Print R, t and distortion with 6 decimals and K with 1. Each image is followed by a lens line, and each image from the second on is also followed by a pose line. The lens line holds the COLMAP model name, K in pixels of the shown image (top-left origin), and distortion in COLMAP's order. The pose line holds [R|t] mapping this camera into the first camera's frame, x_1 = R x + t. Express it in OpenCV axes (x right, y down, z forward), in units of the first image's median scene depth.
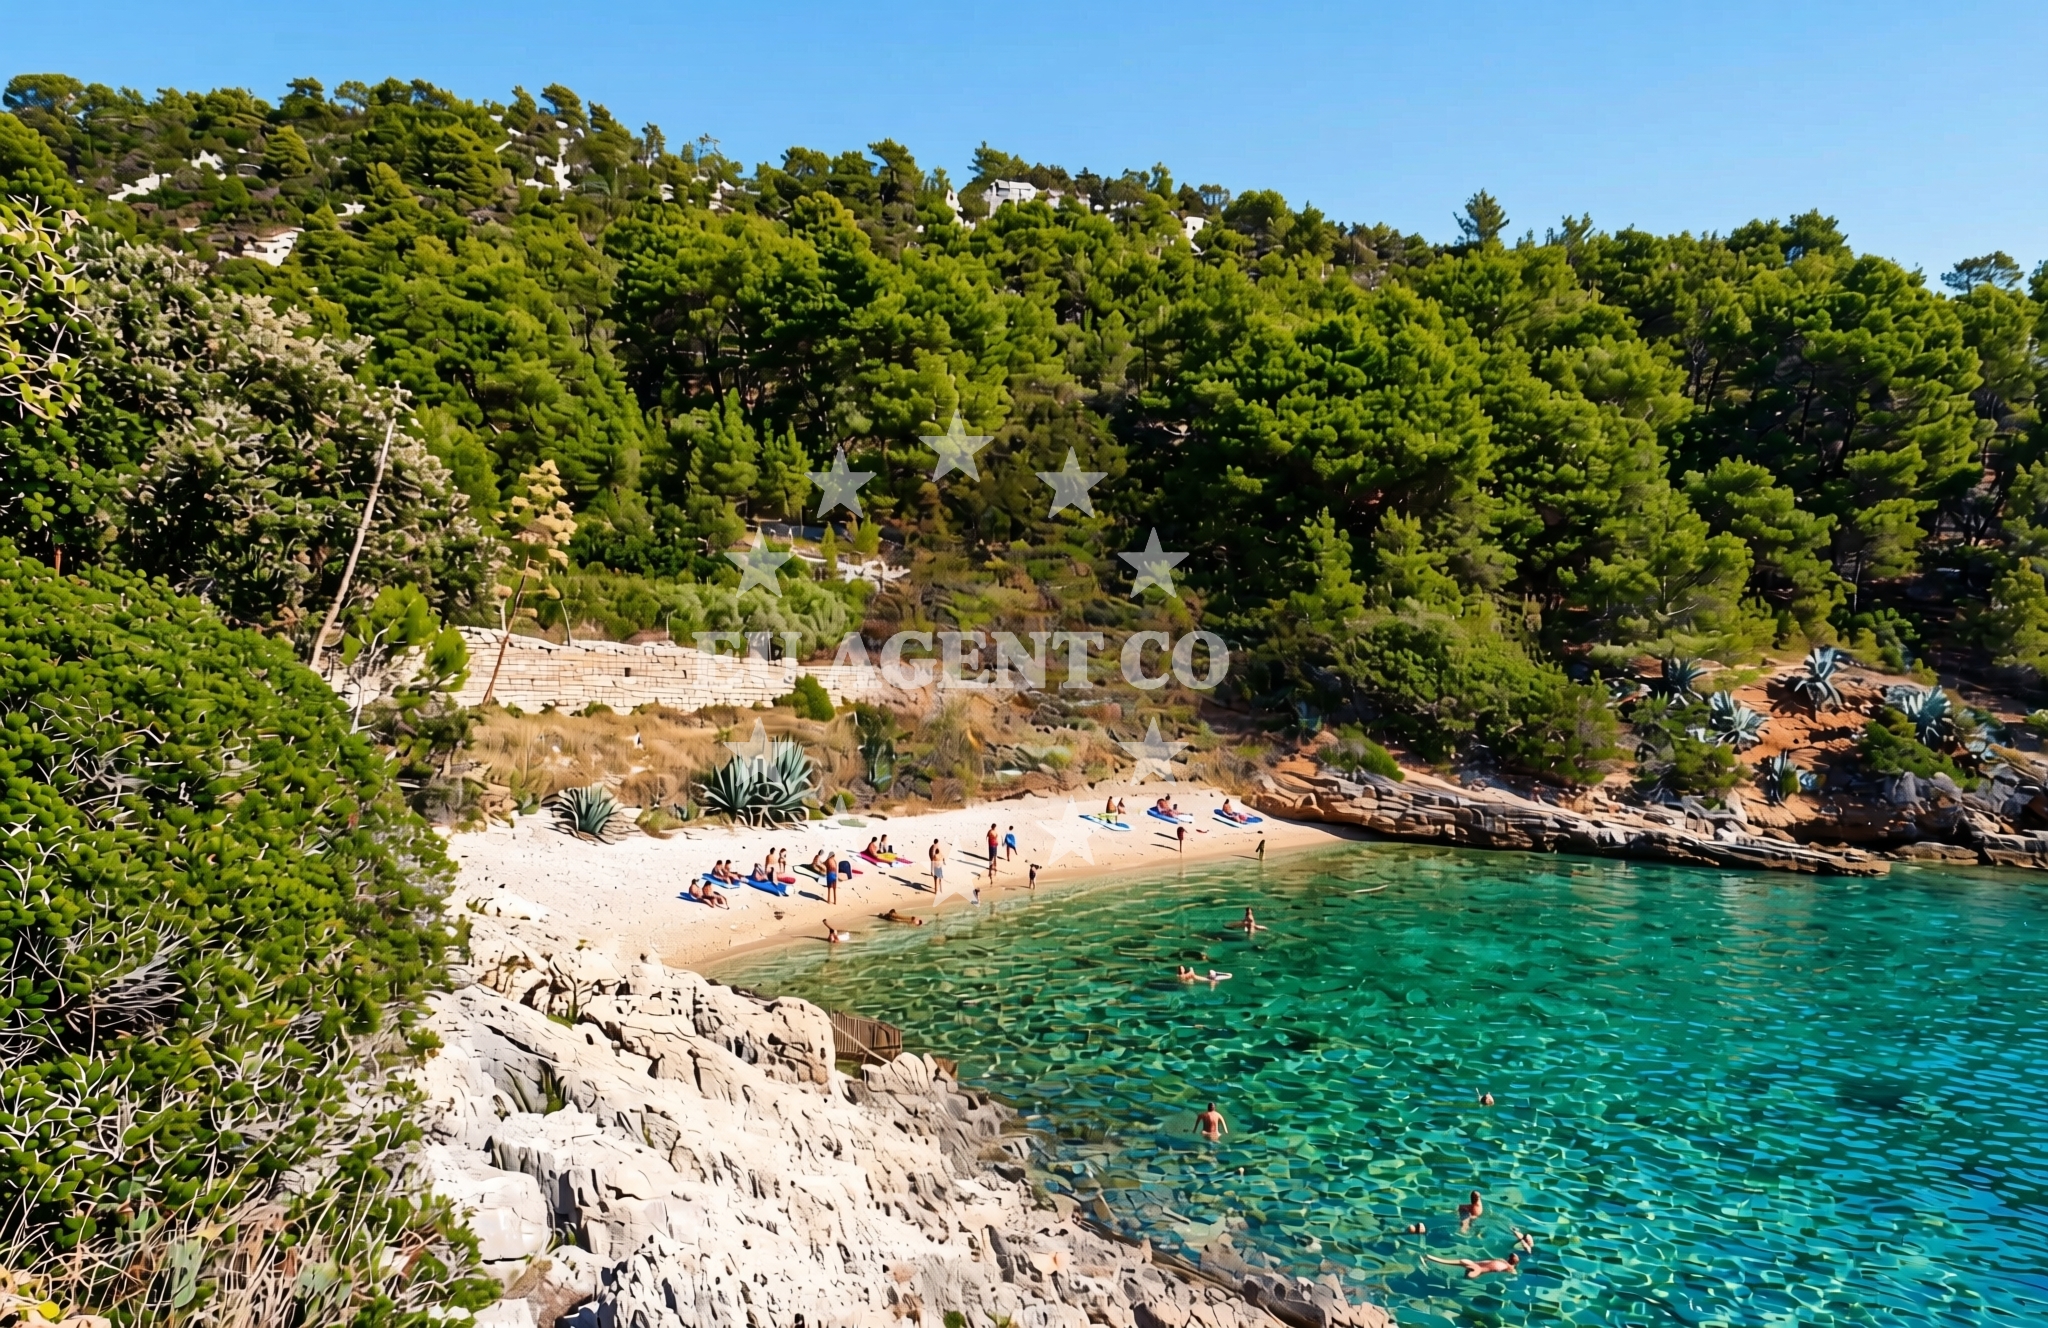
lens RADIAL K [[1313.2, 0, 1071.5], [0, 1313.2, 654.6], [0, 0, 1]] dist [0.000332, -0.001146]
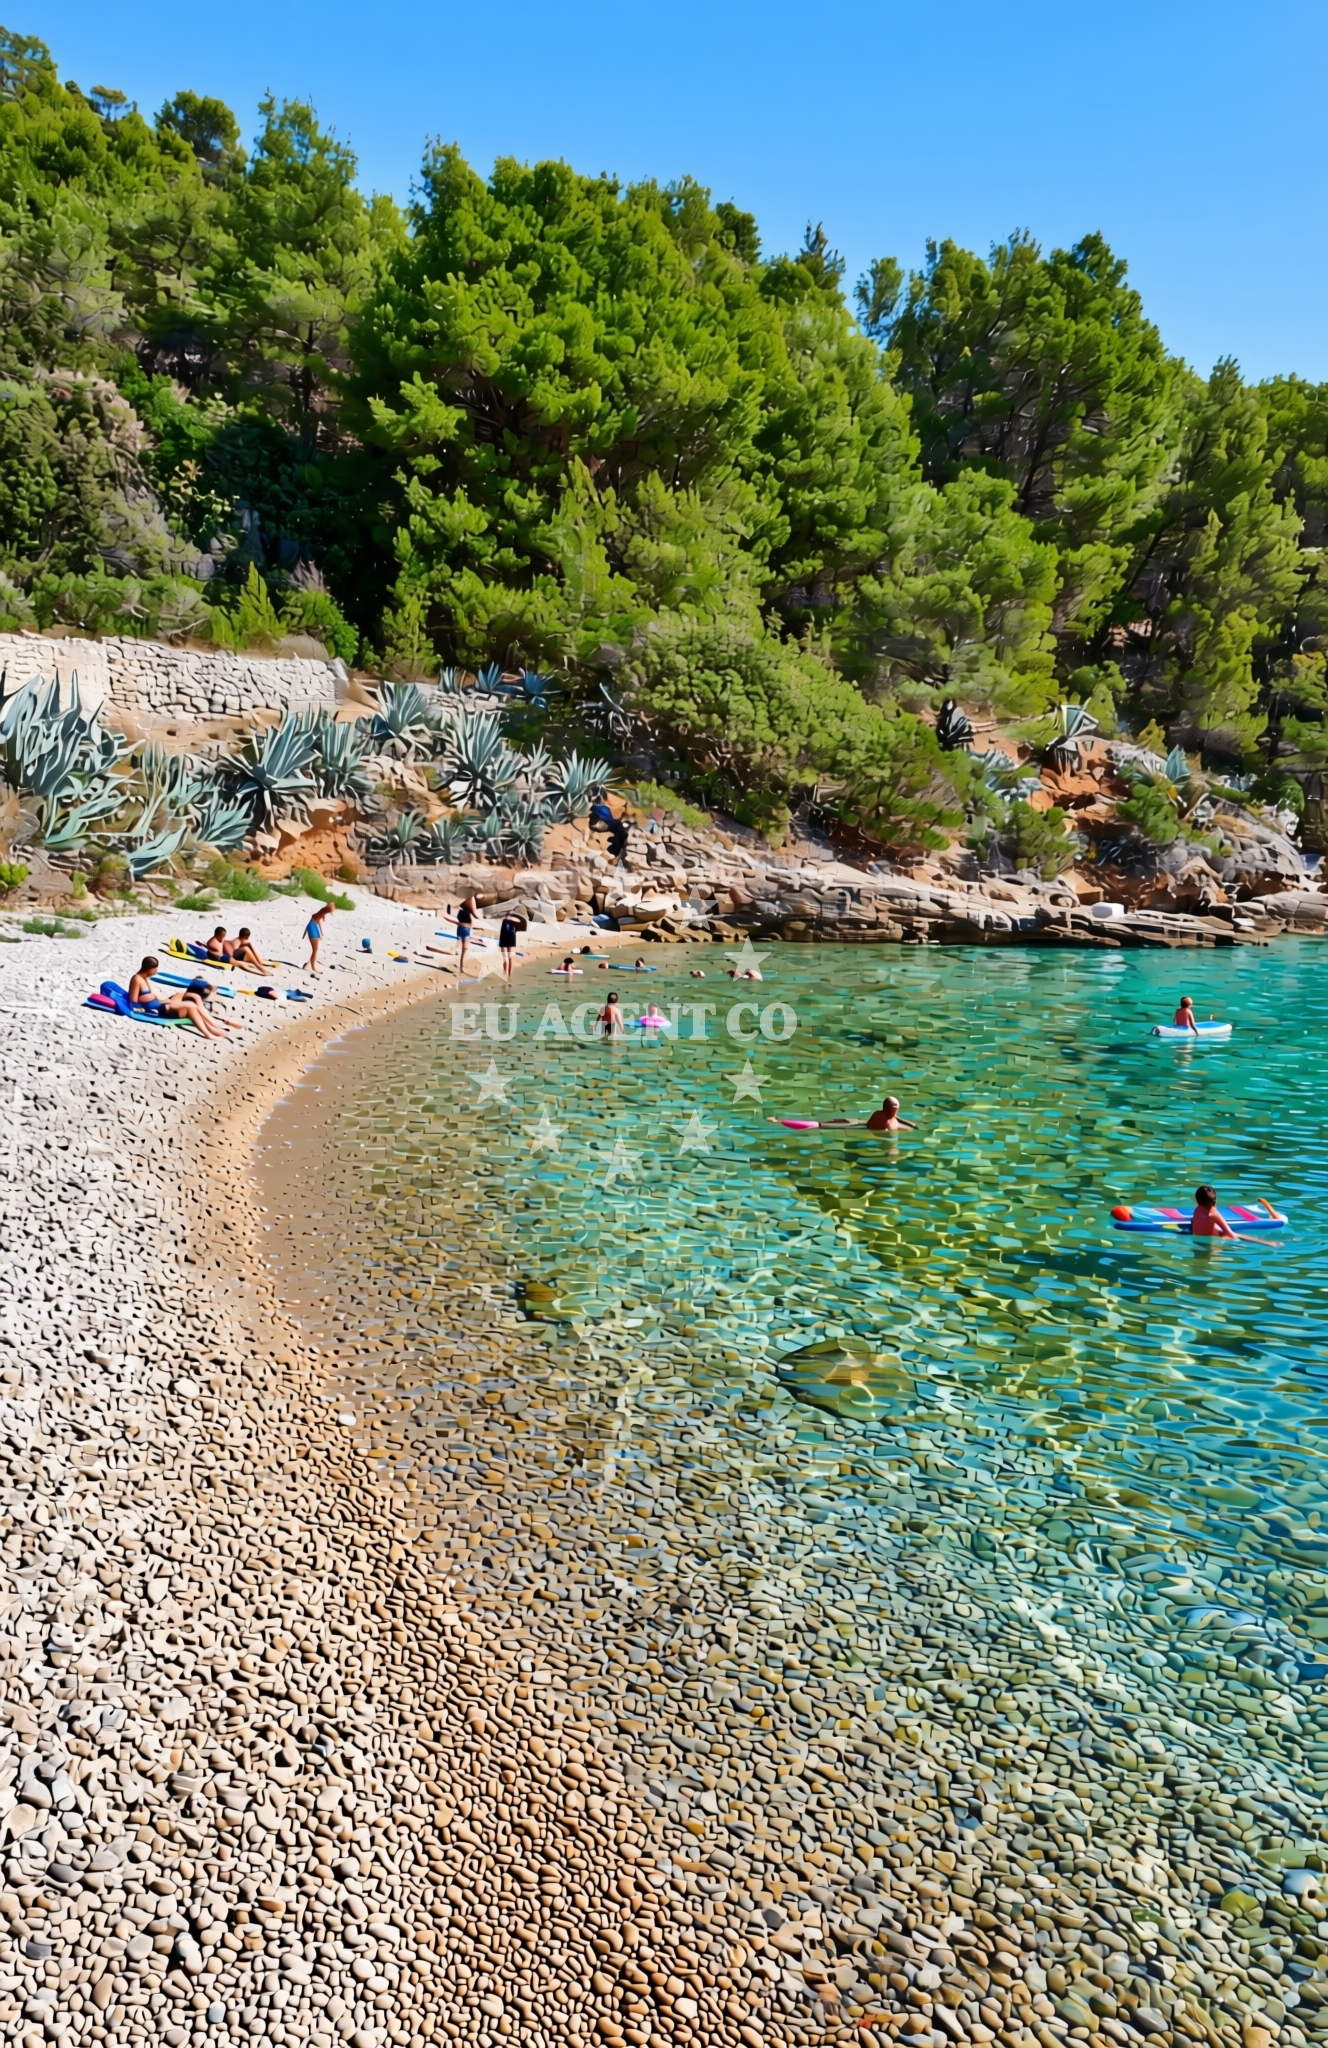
lens RADIAL K [[1313.2, 0, 661.4], [0, 1313.2, 1087.1], [0, 0, 1]] dist [0.000332, -0.001146]
pose [[0.874052, -0.105918, 0.474146, -0.122483], [-0.008902, 0.972290, 0.233607, 0.044476], [-0.485750, -0.208405, 0.848890, 0.333640]]
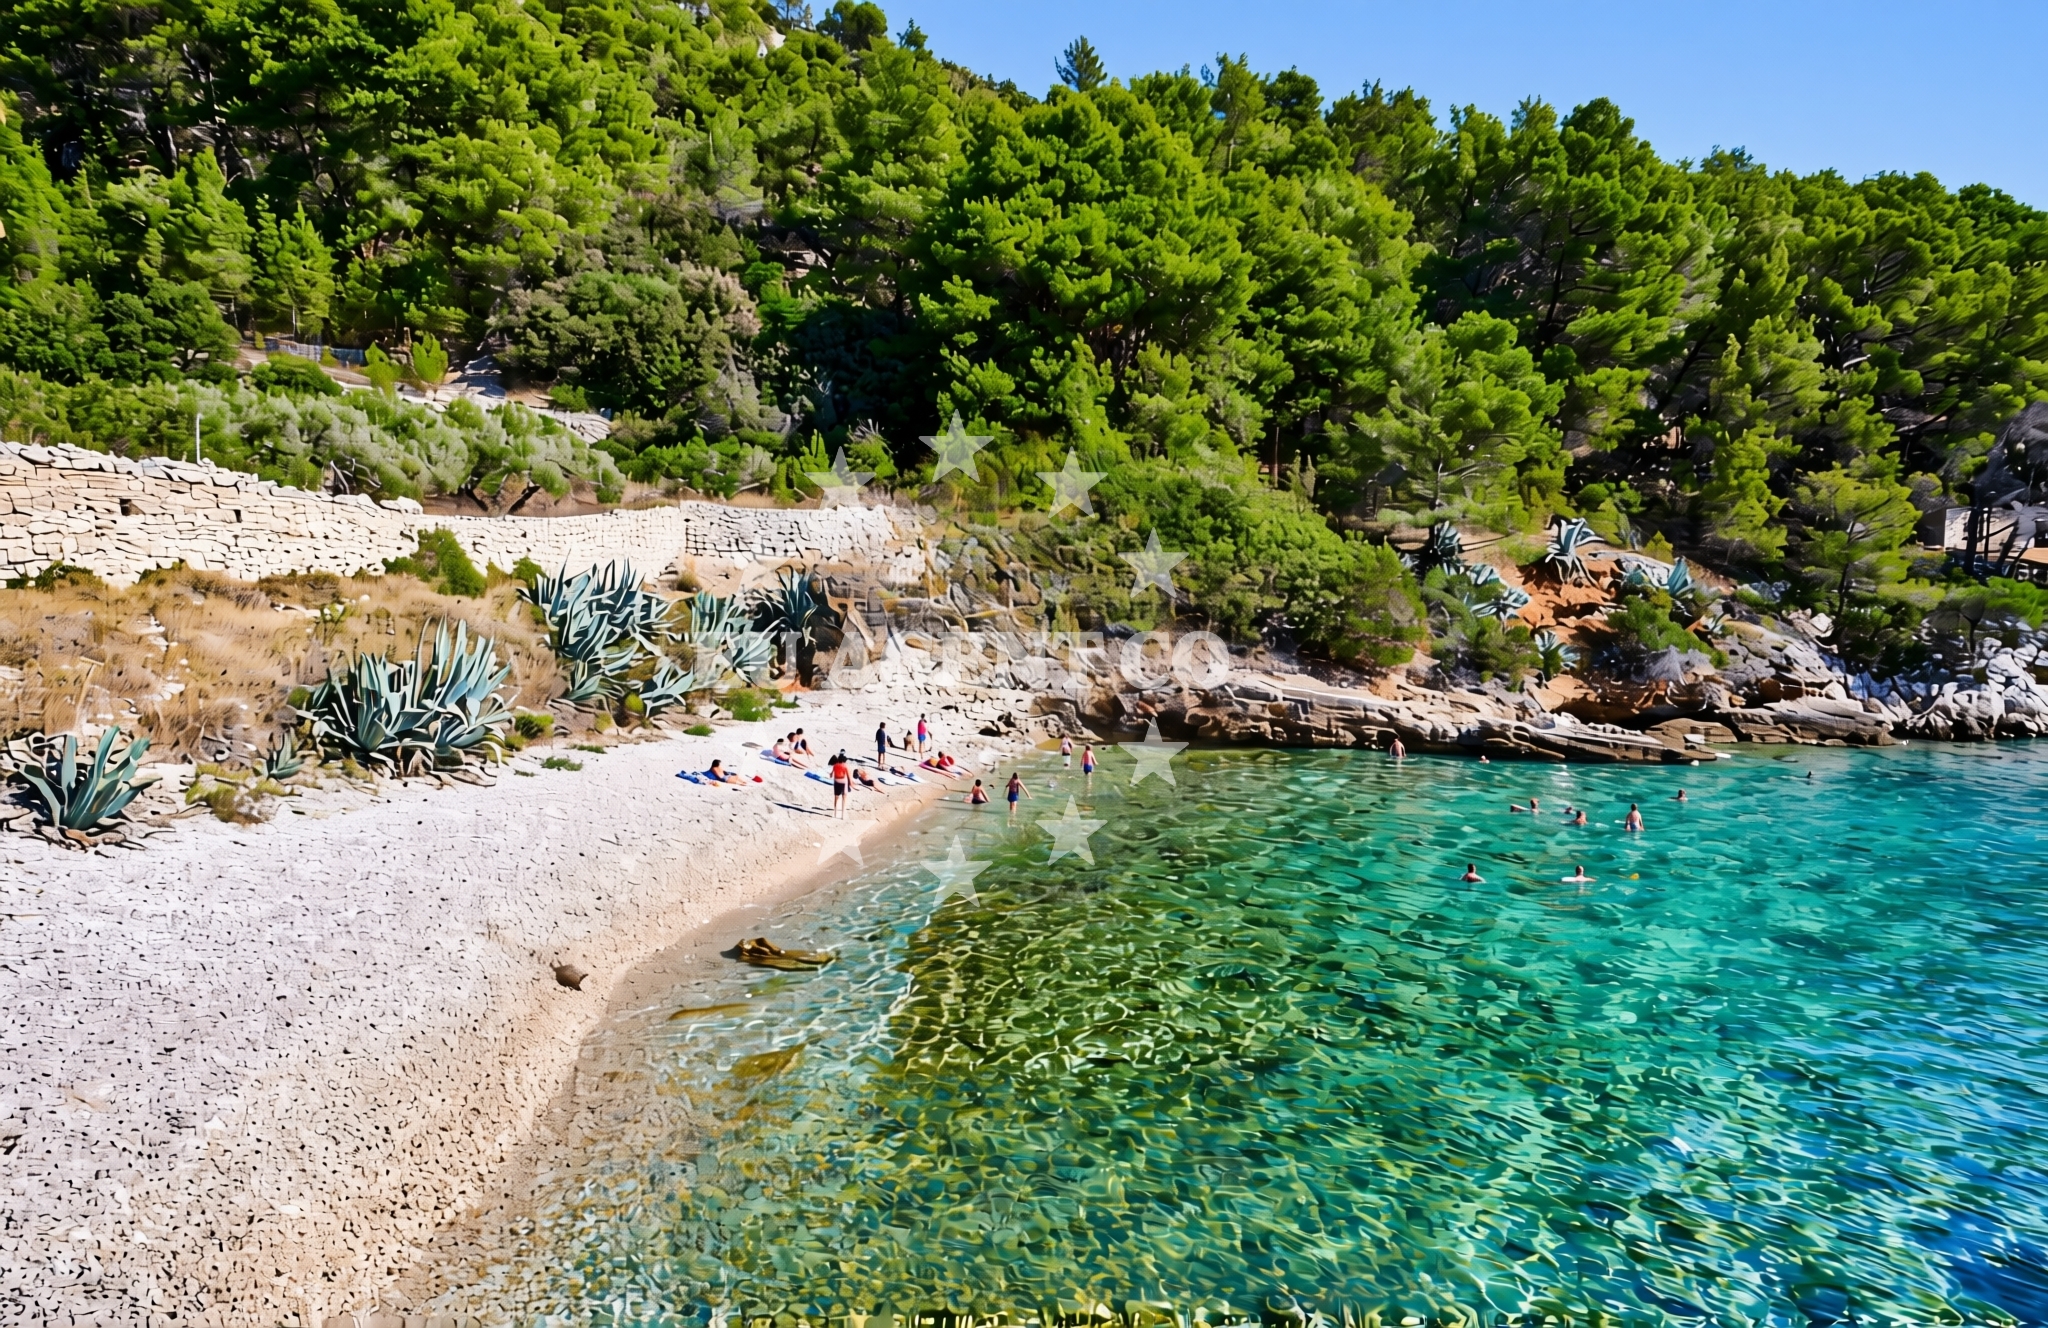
lens RADIAL K [[1336.1, 0, 1046.8], [0, 1336.1, 660.2], [0, 0, 1]] dist [-0.001306, 0.002856]
pose [[0.947571, -0.022707, 0.318738, -0.092575], [-0.005197, 0.996245, 0.086425, 0.015793], [-0.319503, -0.083550, 0.943895, 0.212452]]
